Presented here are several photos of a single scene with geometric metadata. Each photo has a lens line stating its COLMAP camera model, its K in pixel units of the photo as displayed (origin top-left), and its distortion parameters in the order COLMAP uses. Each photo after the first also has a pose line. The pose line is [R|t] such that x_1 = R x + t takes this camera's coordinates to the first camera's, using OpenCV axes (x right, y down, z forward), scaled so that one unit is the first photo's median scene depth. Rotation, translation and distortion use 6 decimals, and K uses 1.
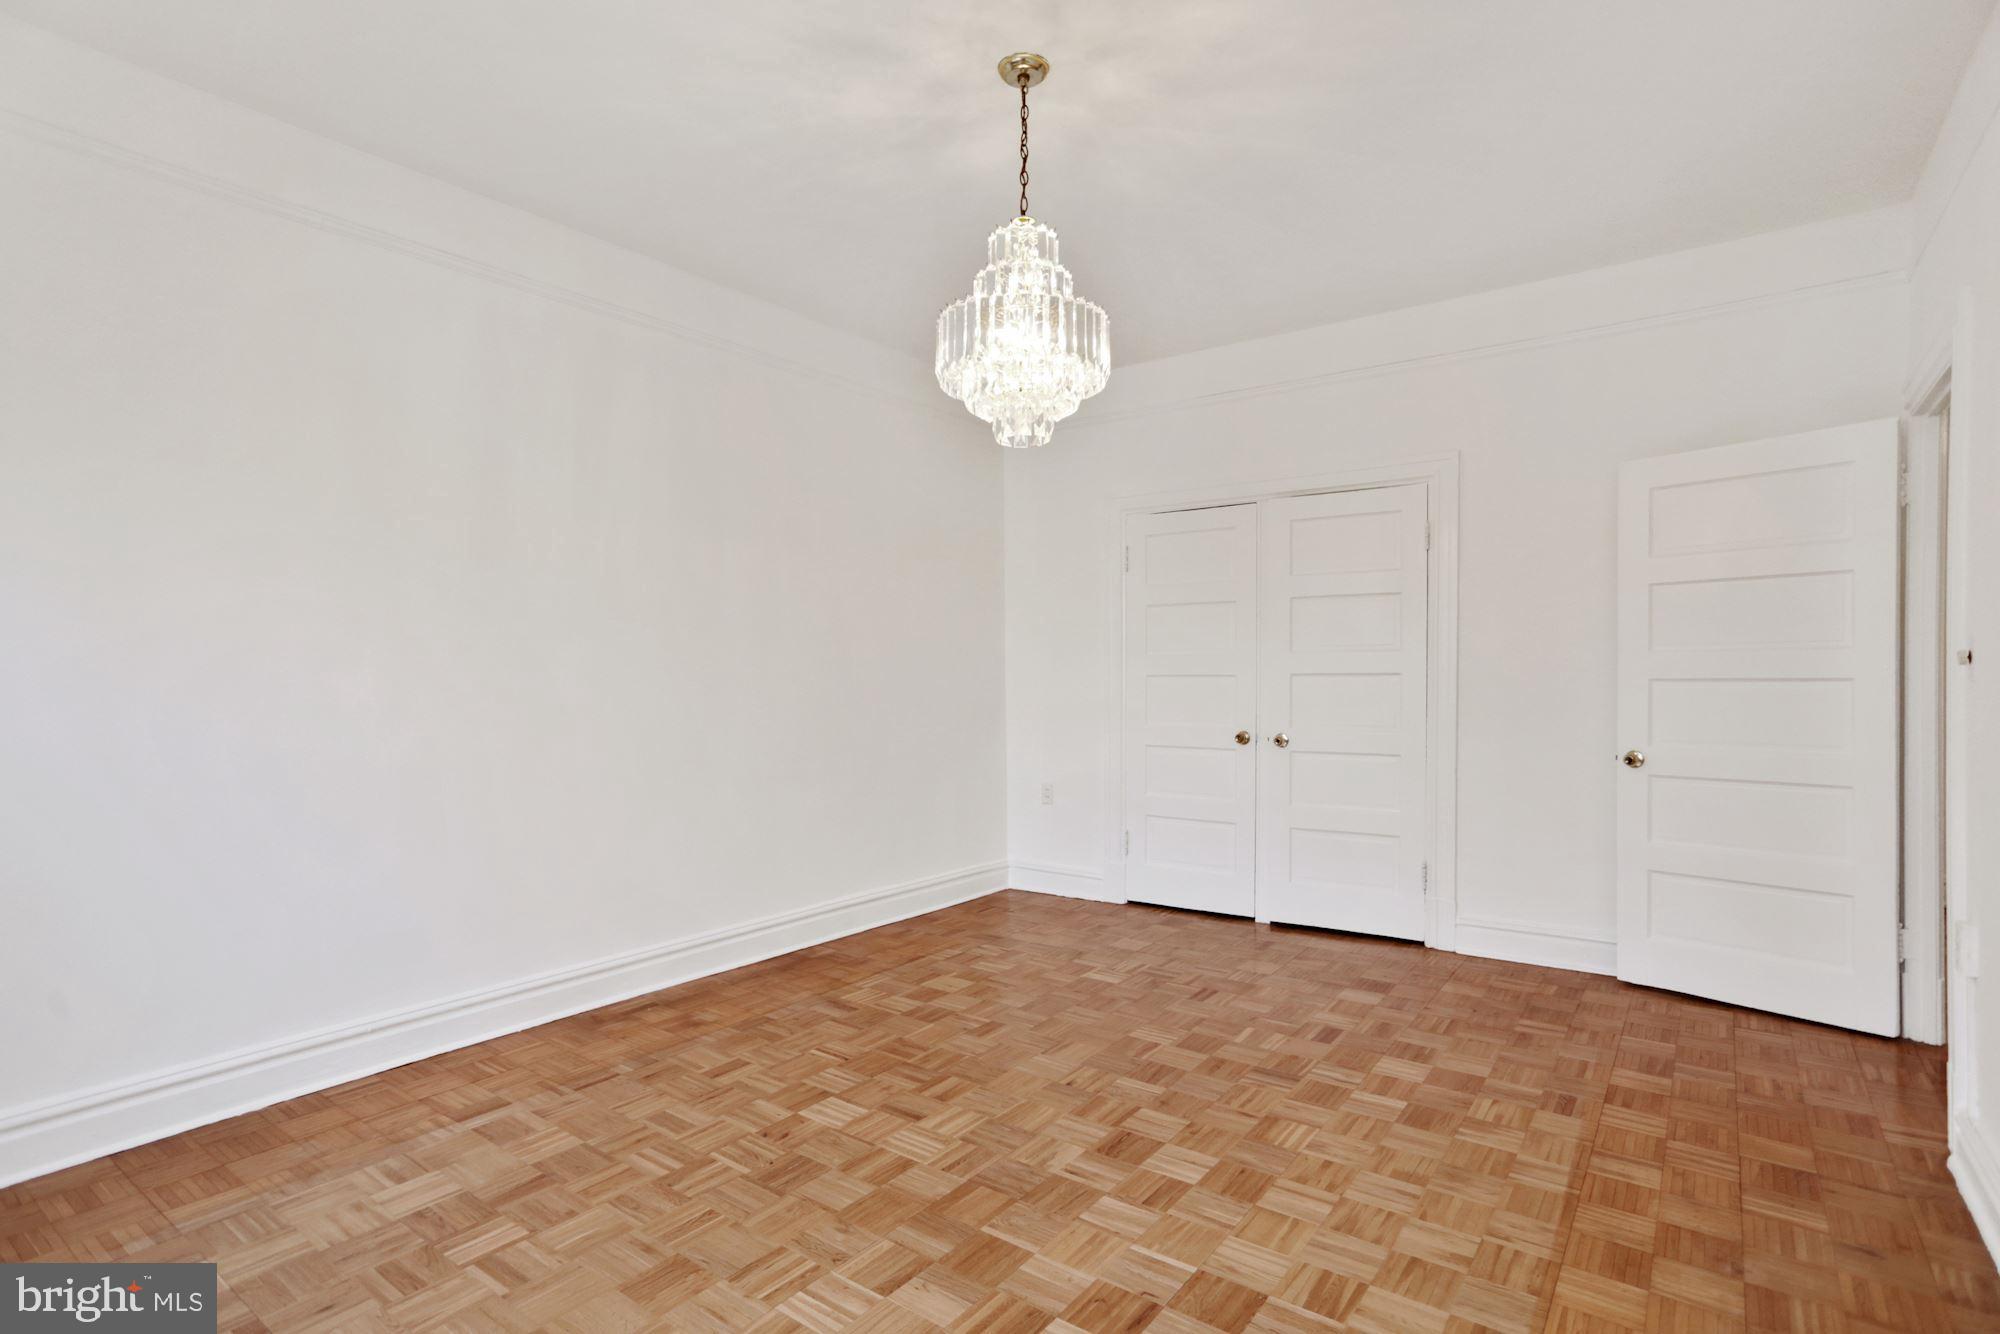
lens RADIAL K [[976.5, 0, 987.4], [0, 976.5, 661.6], [0, 0, 1]] dist [-0.065787, 0.023181]
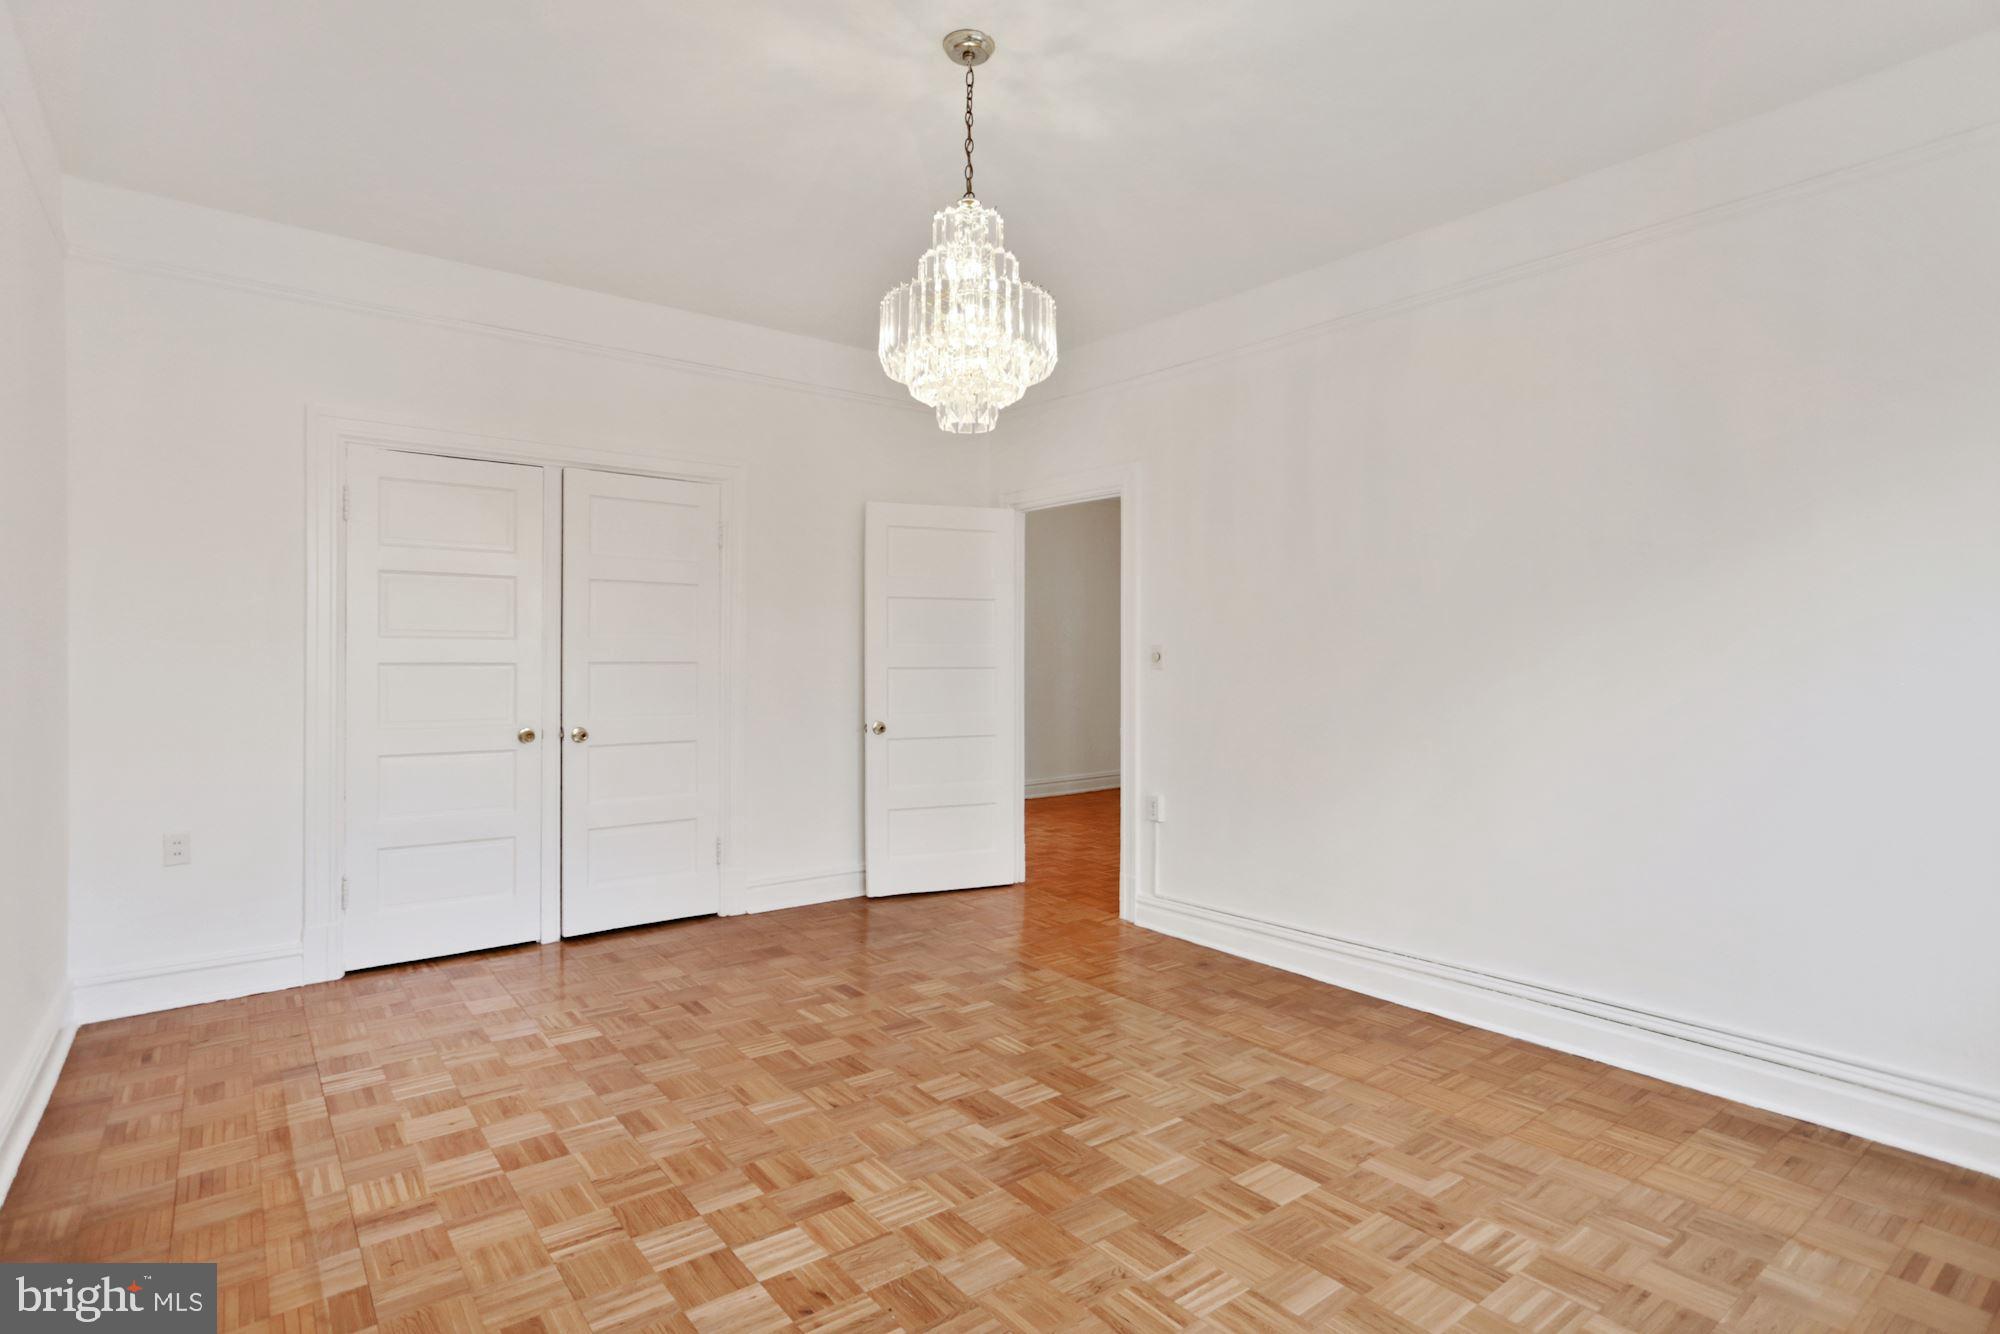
lens RADIAL K [[1012.6, 0, 993.7], [0, 1012.6, 633.7], [0, 0, 1]] dist [-0.083689, 0.053944]
pose [[0.282368, 0.019911, 0.959099, -0.731591], [-0.007433, 0.999800, -0.018567, -0.000907], [-0.959277, -0.001886, 0.282460, 0.532504]]
